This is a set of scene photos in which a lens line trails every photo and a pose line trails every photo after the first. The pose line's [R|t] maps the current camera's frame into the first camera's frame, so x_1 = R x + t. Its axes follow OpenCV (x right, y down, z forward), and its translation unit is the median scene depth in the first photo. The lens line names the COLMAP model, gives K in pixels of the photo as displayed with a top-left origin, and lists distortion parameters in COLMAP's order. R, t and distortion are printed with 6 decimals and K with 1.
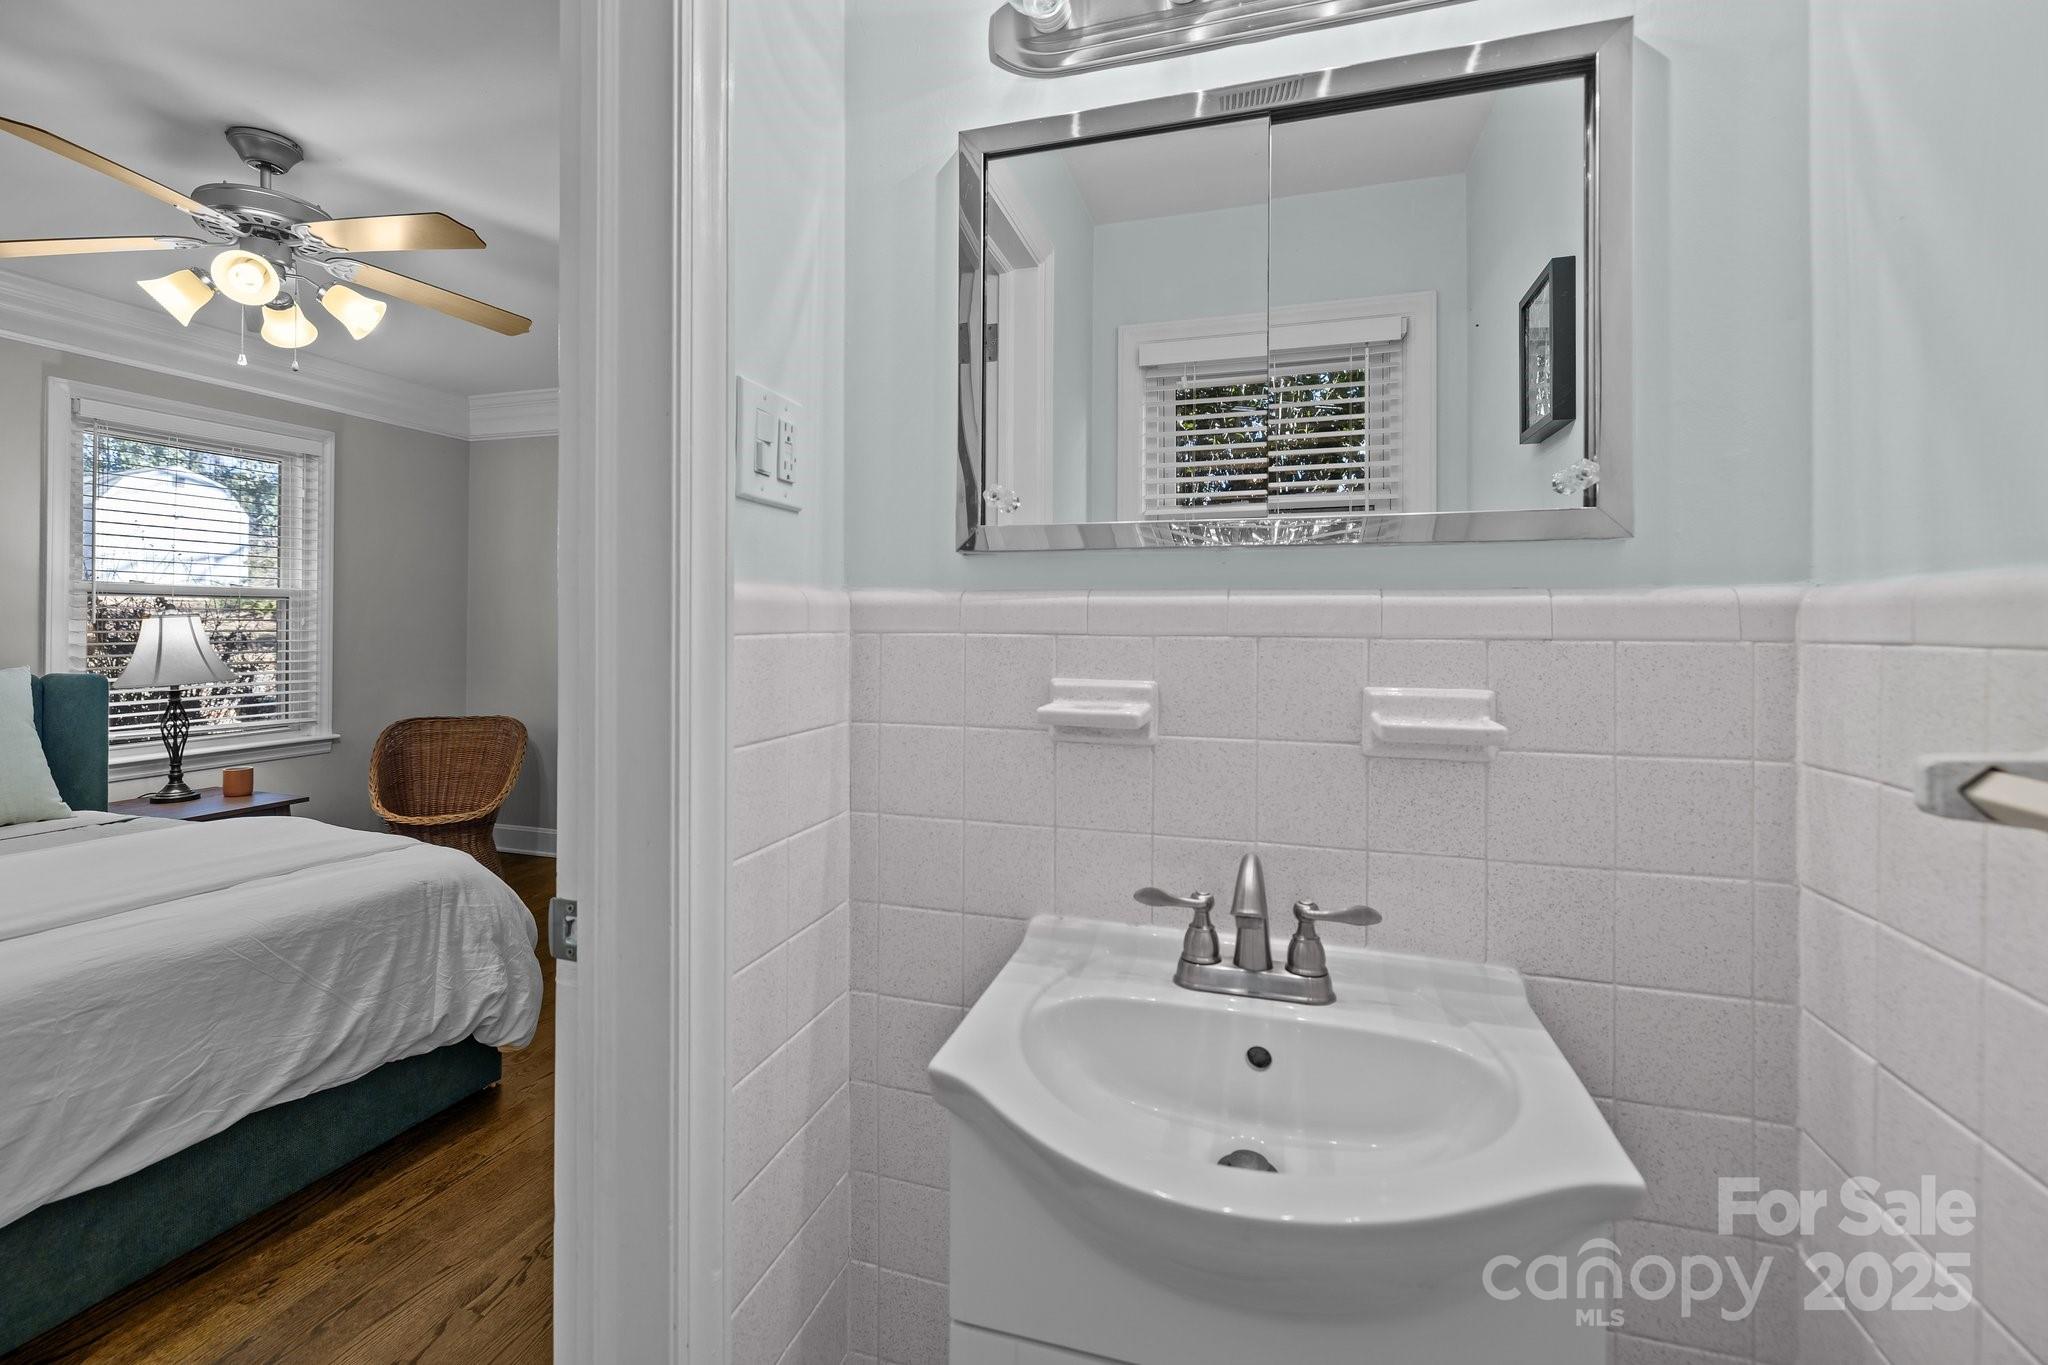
lens RADIAL K [[859.7, 0, 1024.9], [0, 859.7, 620.7], [0, 0, 1]] dist [-0.000492, 0.000010]
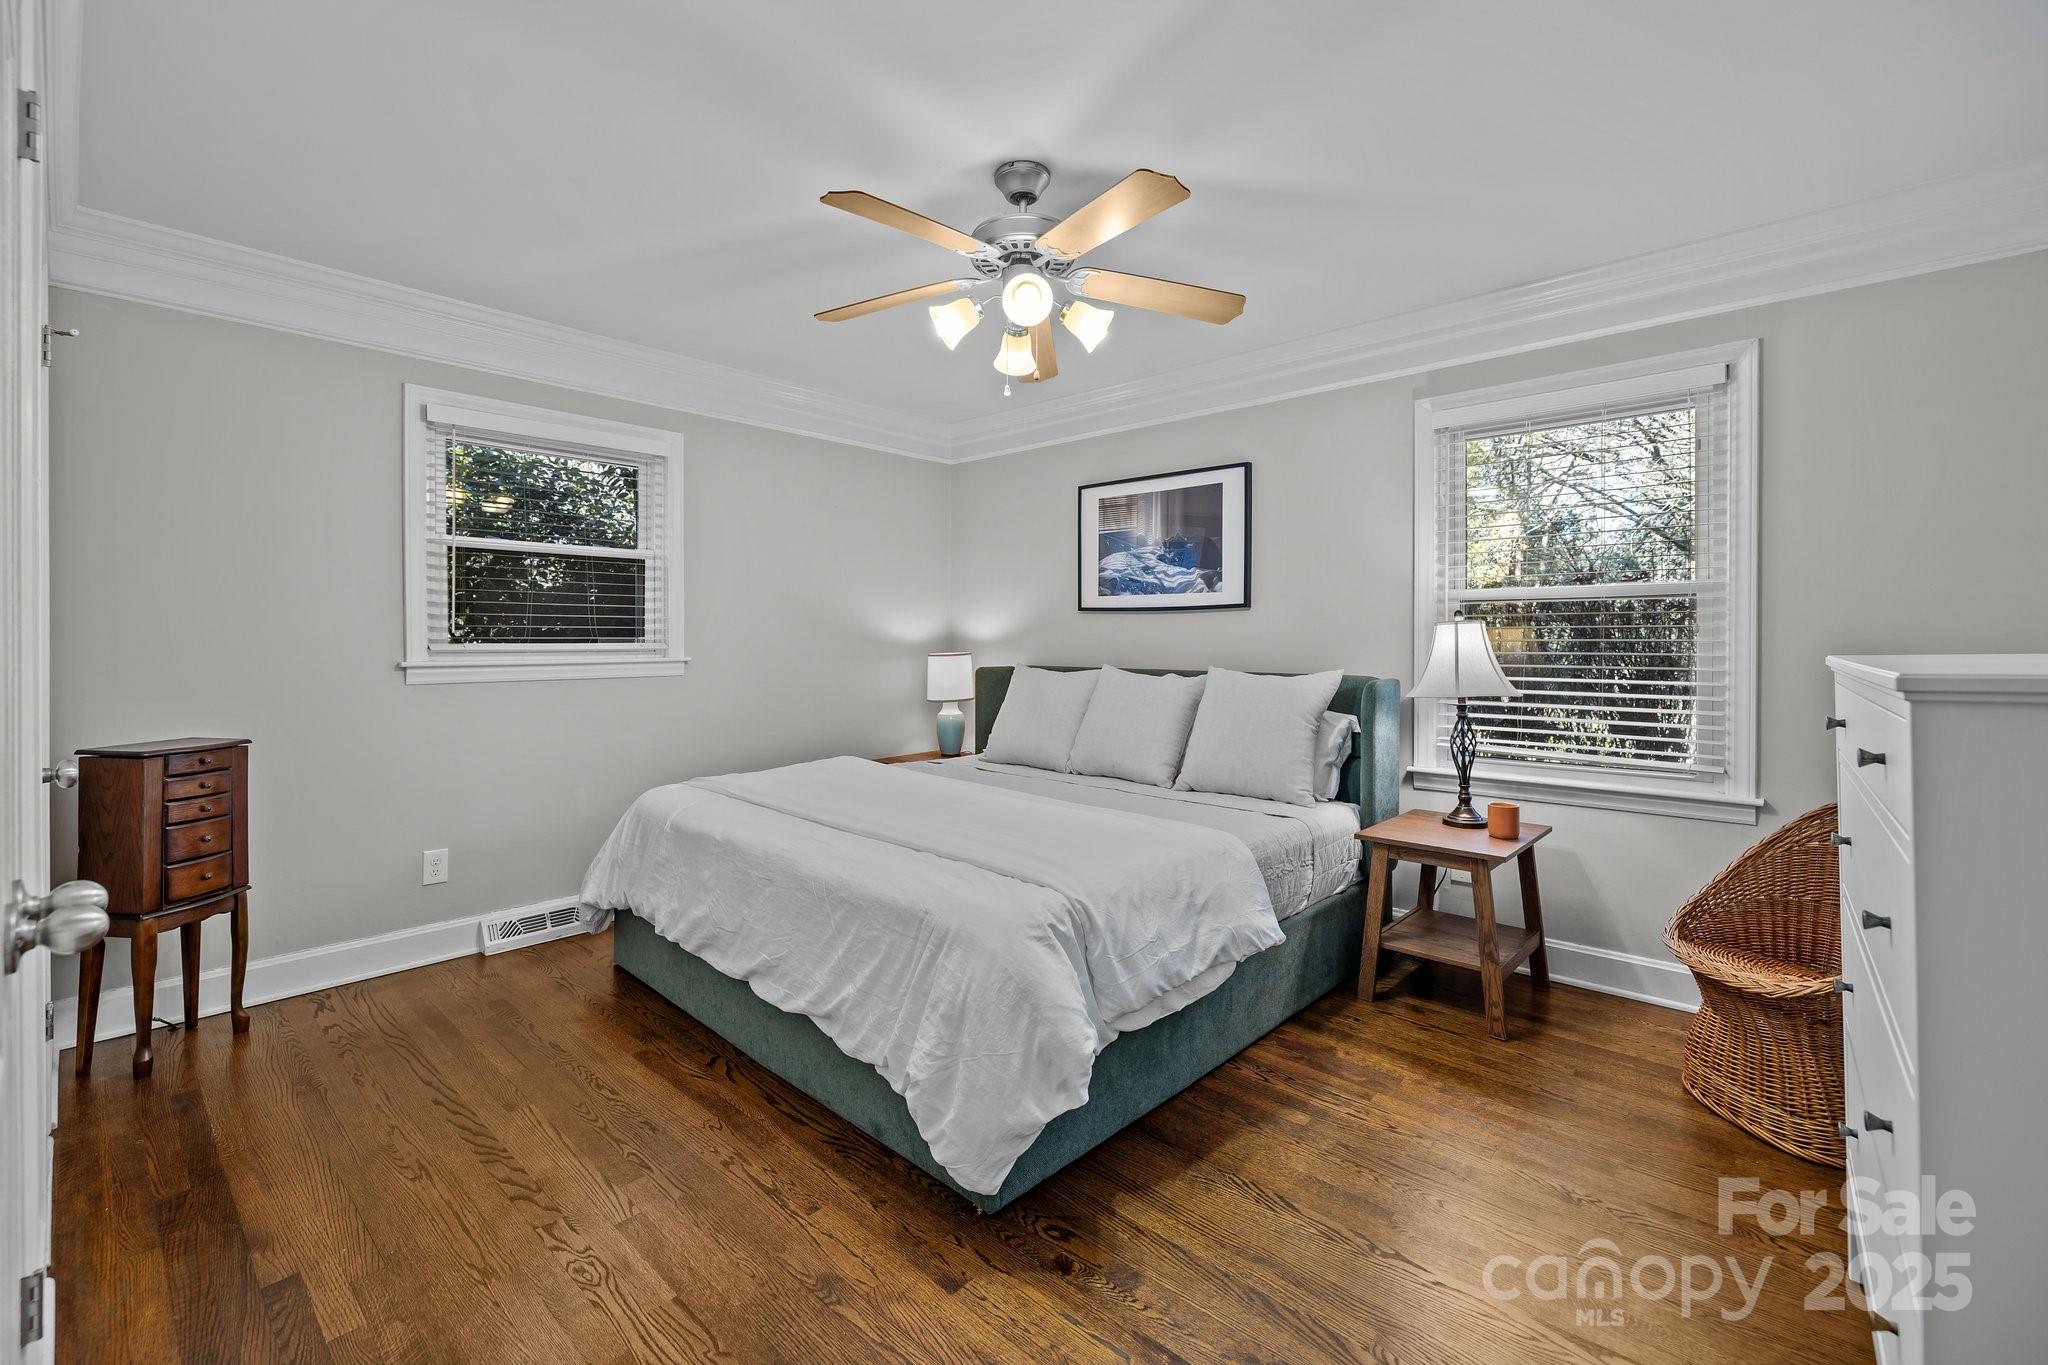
lens RADIAL K [[878.2, 0, 1025.2], [0, 878.2, 650.7], [0, 0, 1]] dist [-0.001034, 0.000001]
pose [[-0.443709, 0.007146, -0.896142, 0.054787], [0.003228, 0.999974, 0.006375, 0.017363], [0.896165, -0.000064, -0.443721, 1.005252]]
